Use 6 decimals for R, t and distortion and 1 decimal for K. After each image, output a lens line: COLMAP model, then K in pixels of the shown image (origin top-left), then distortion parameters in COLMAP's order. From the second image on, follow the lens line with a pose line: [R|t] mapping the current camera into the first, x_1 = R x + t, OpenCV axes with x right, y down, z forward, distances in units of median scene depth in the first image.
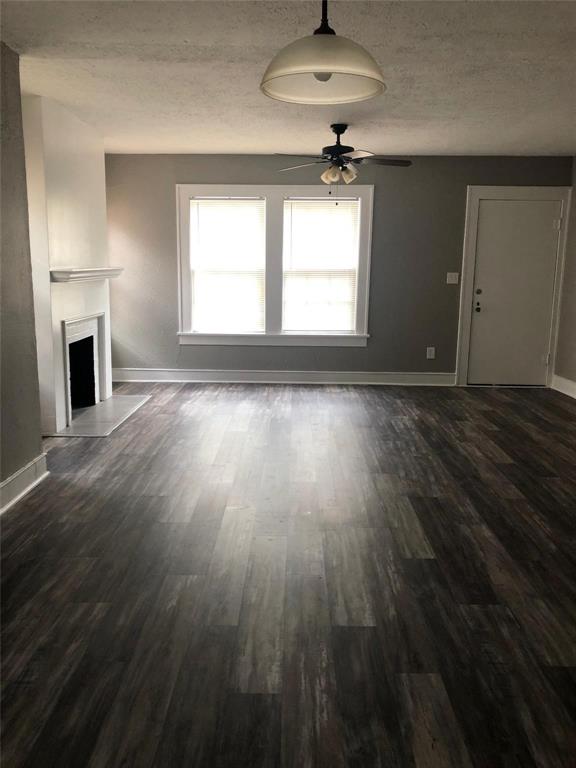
lens RADIAL K [[635.3, 0, 288.0], [0, 635.3, 384.0], [0, 0, 1]] dist [-0.002007, -0.011143]
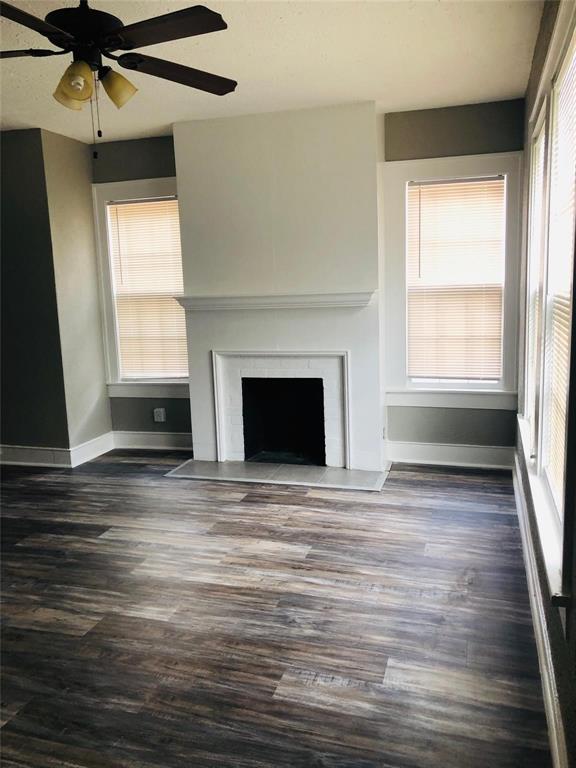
lens RADIAL K [[635.3, 0, 288.0], [0, 635.3, 384.0], [0, 0, 1]] dist [-0.002007, -0.011143]
pose [[-0.275168, 0.153281, -0.949098, 0.527632], [-0.150303, 0.968210, 0.199944, -0.264879], [0.949574, 0.197671, -0.243382, 1.403749]]
